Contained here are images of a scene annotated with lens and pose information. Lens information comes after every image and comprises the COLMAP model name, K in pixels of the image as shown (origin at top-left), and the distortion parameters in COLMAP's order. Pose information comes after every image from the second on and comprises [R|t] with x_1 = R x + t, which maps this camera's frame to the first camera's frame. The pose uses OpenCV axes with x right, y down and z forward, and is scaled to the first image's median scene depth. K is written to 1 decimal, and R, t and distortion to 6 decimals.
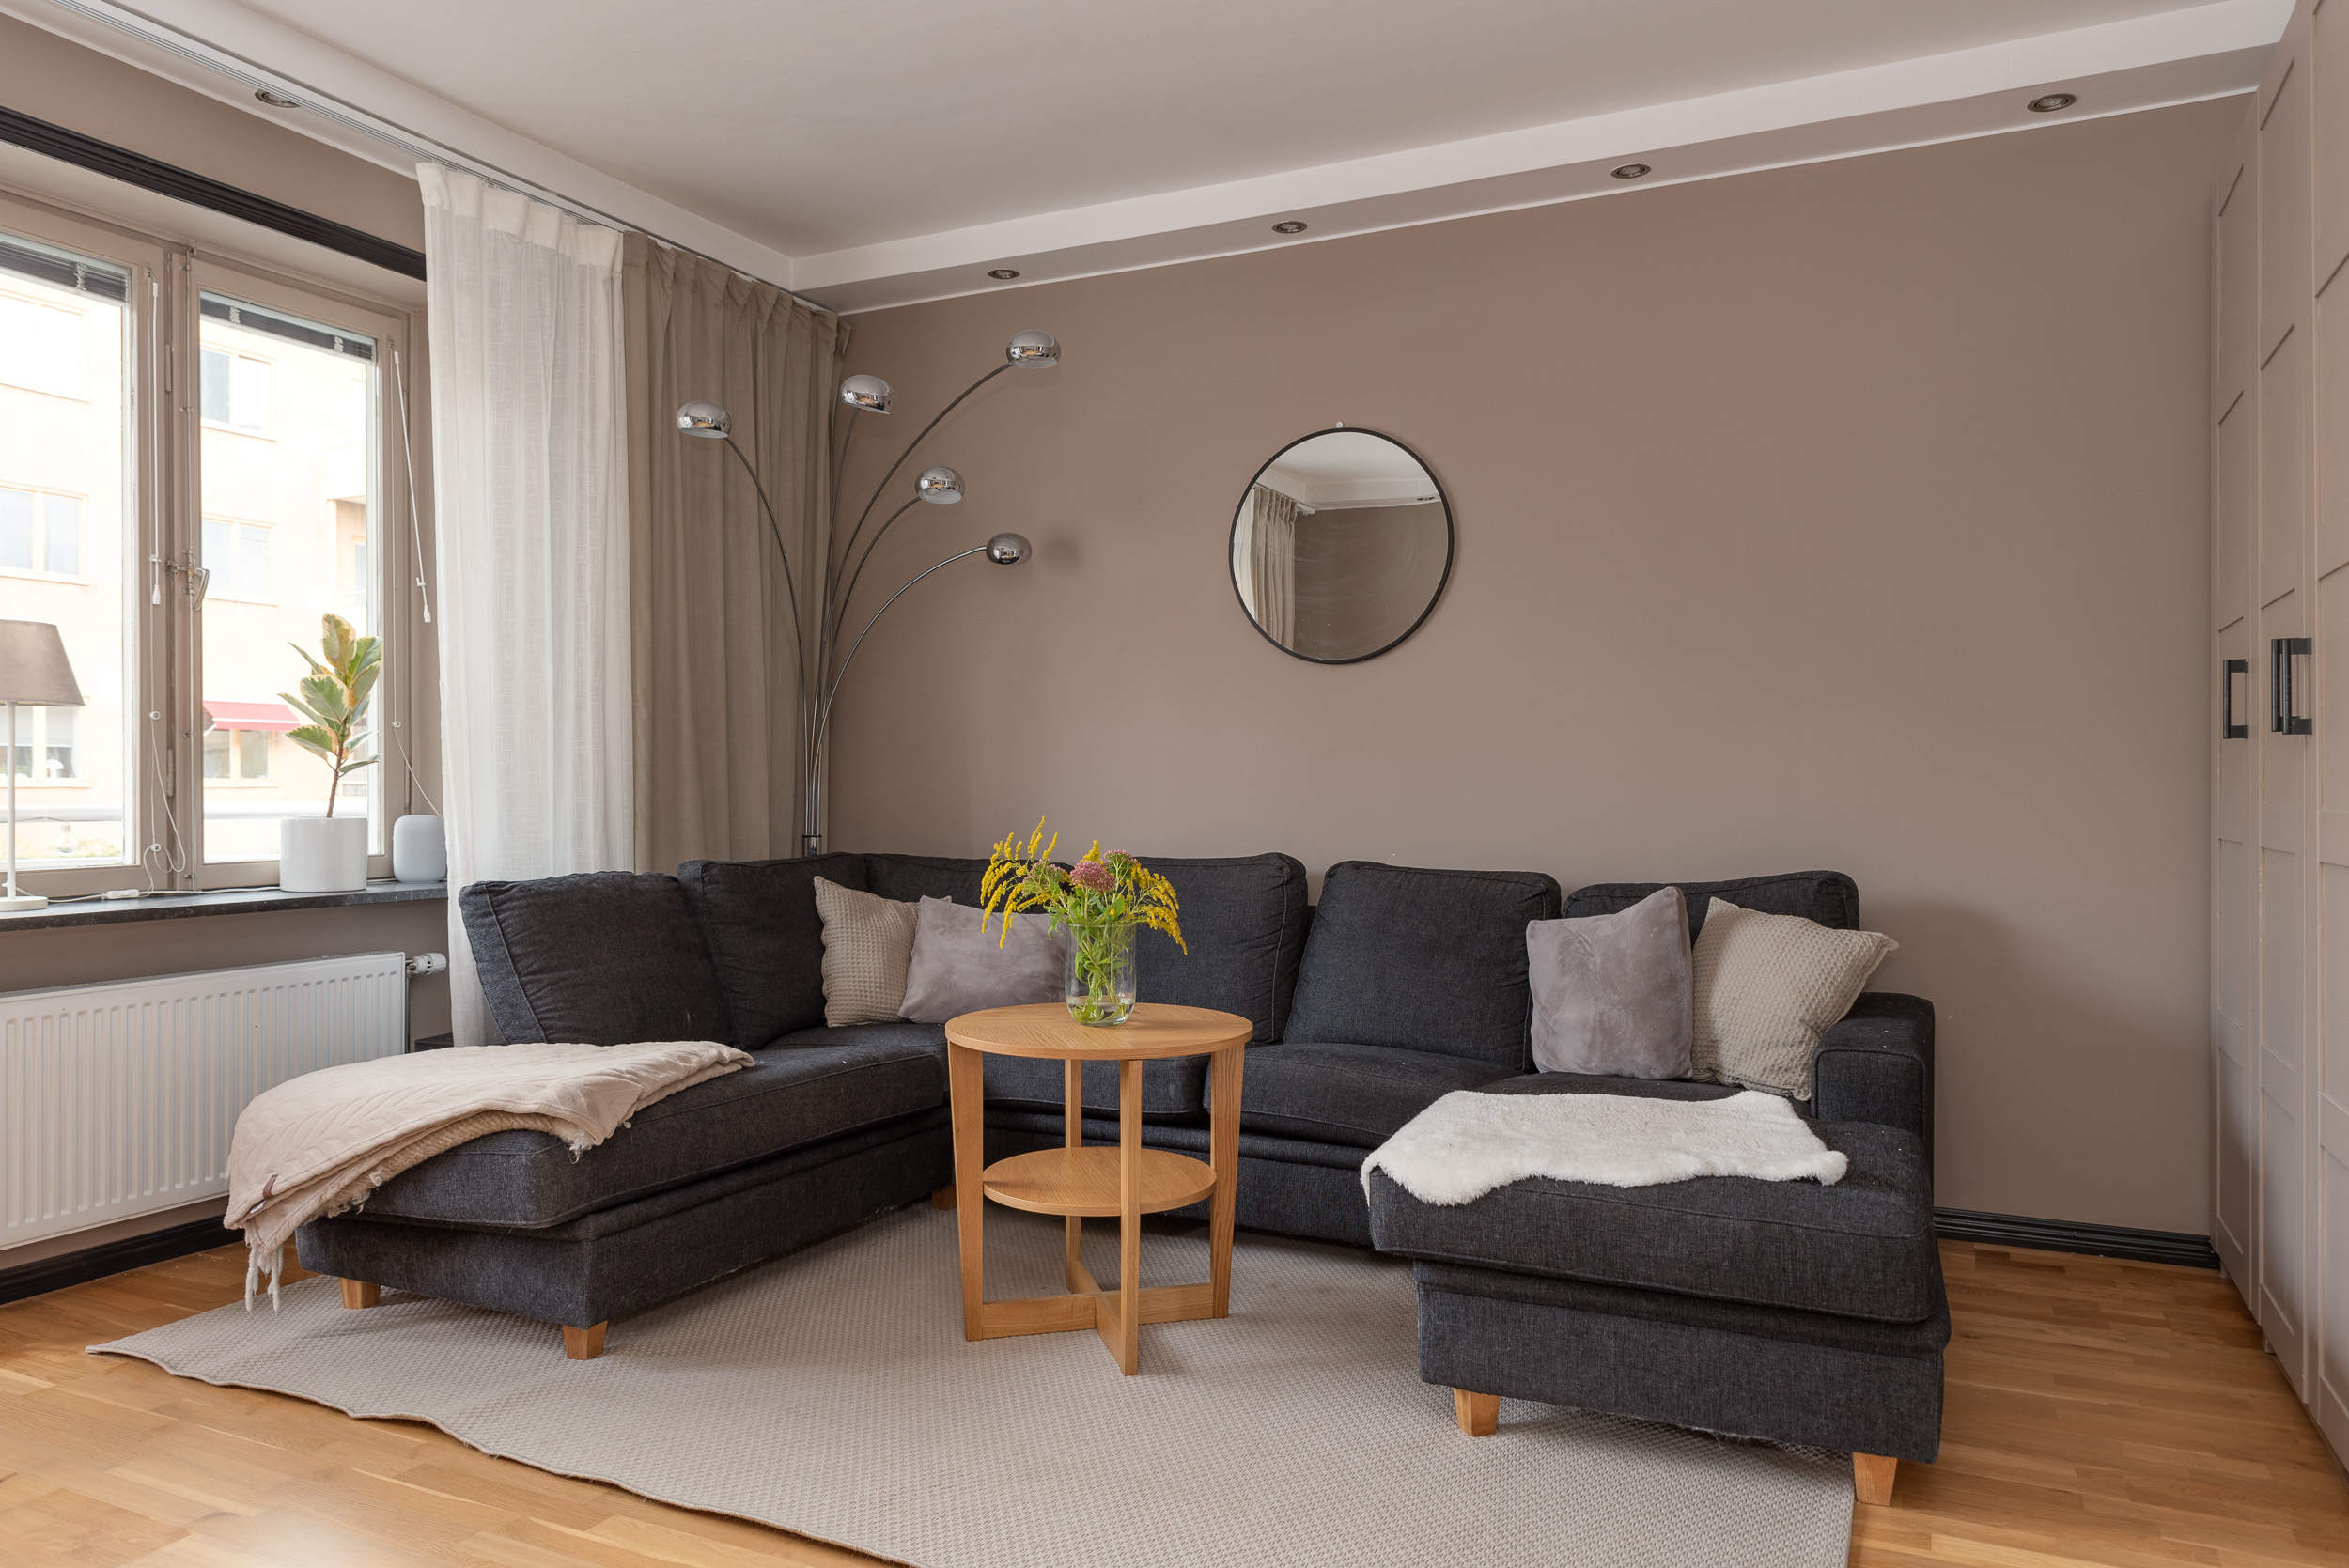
lens RADIAL K [[1595.5, 0, 1158.9], [0, 1595.5, 783.2], [0, 0, 1]] dist [0.008187, 0.000693]
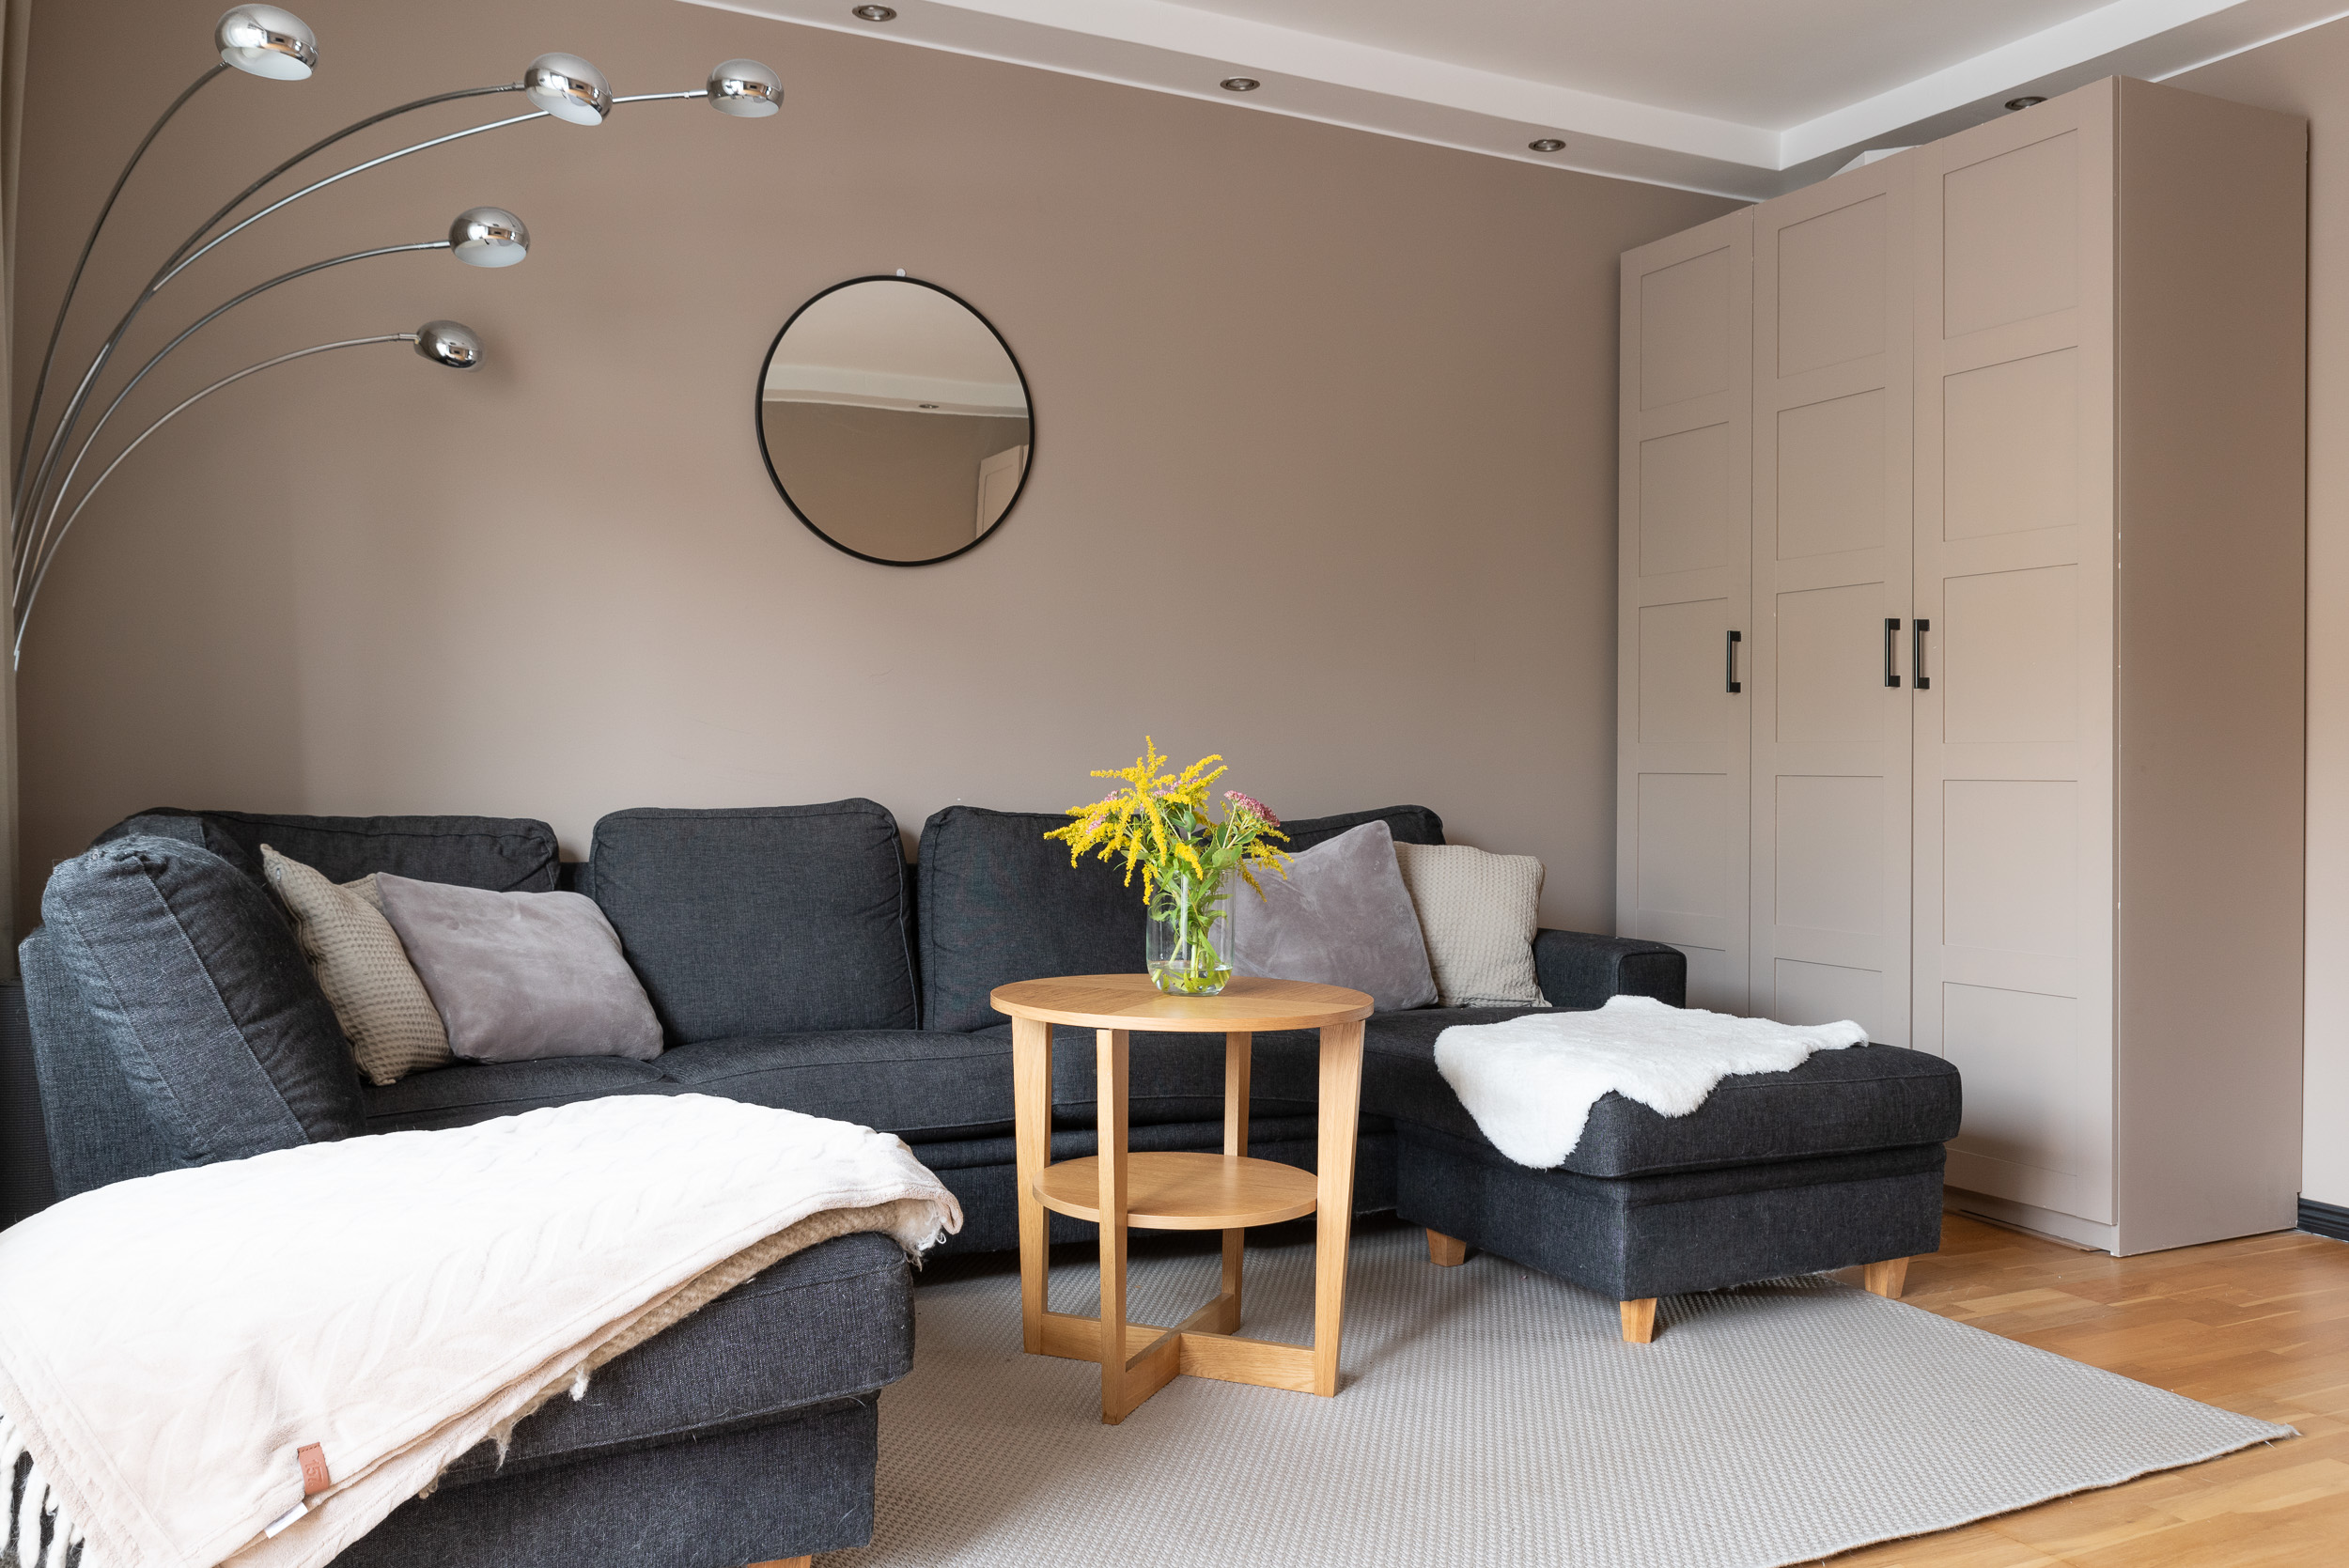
lens RADIAL K [[1885.5, 0, 1174.5], [0, 1885.5, 784.0], [0, 0, 1]] dist [0.011542, 0.003303]
pose [[0.607439, 0.000012, 0.794366, -0.704493], [-0.011885, 0.999888, 0.009073, 0.031811], [-0.794277, -0.014953, 0.607372, 0.377813]]
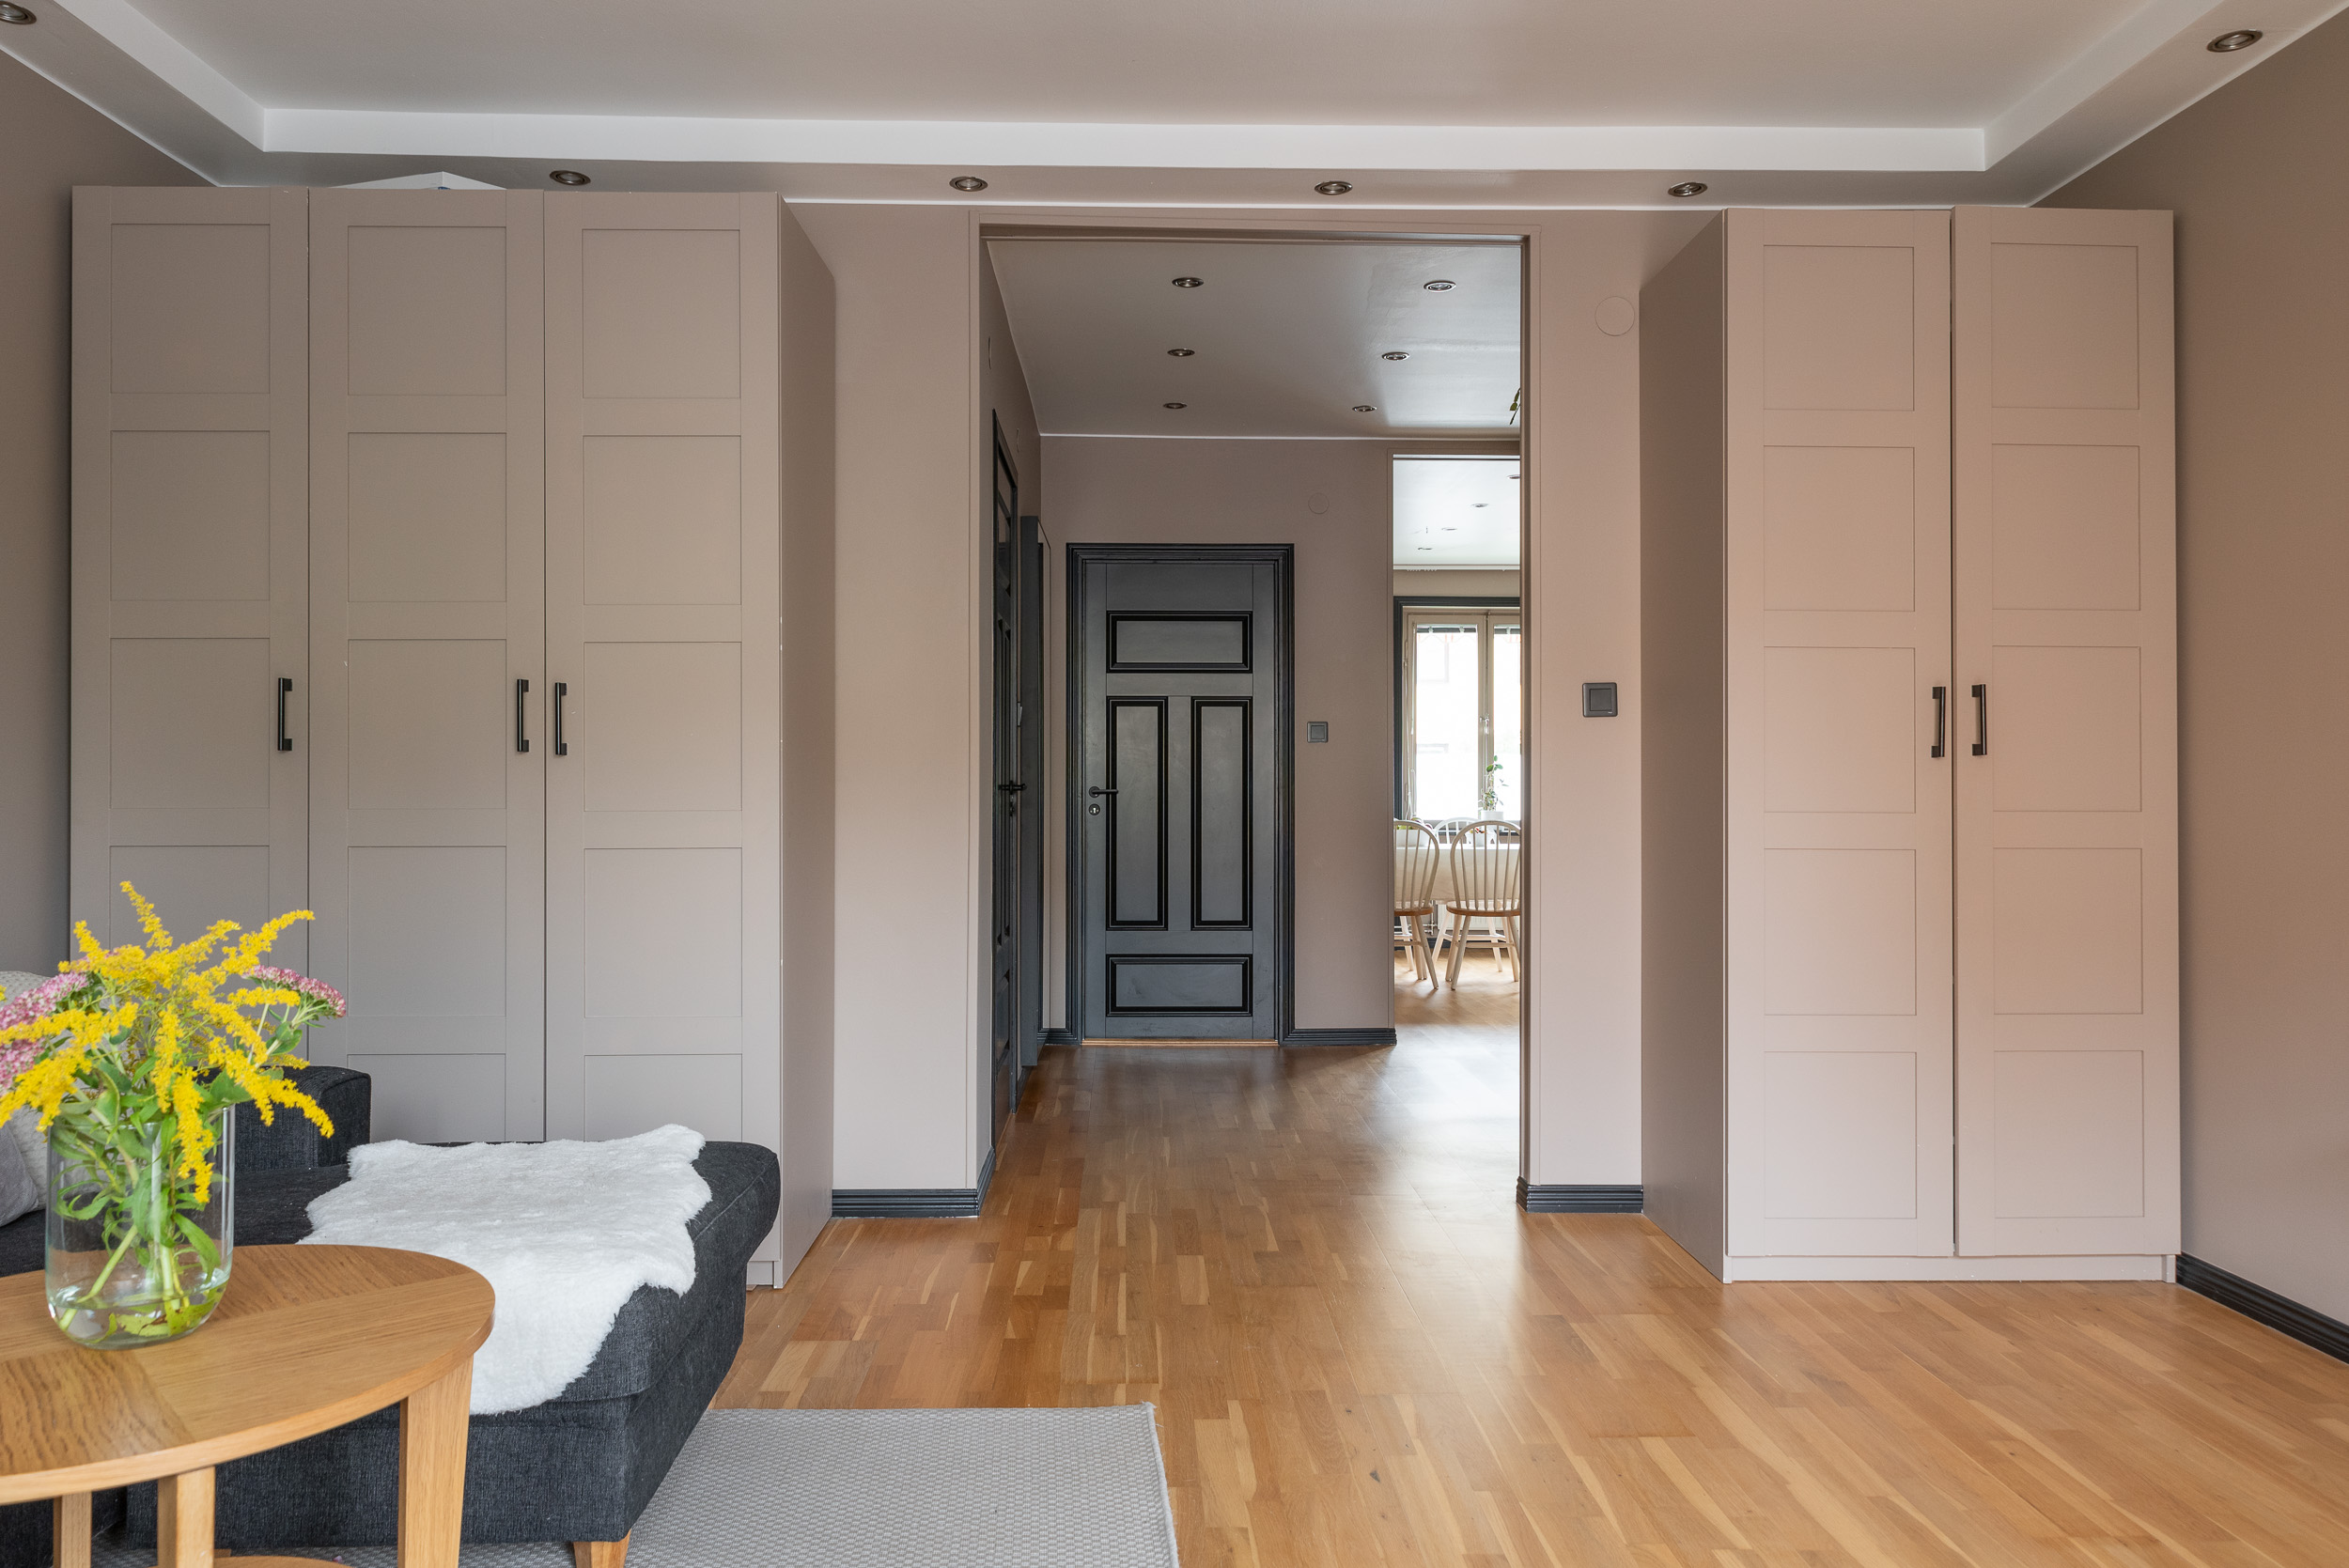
lens RADIAL K [[1595.5, 0, 1158.9], [0, 1595.5, 783.2], [0, 0, 1]] dist [0.008187, 0.000693]
pose [[-0.449059, -0.000033, 0.893502, -0.505222], [-0.001707, 0.999998, -0.000821, -0.005383], [-0.893501, -0.001894, -0.449058, 0.832926]]
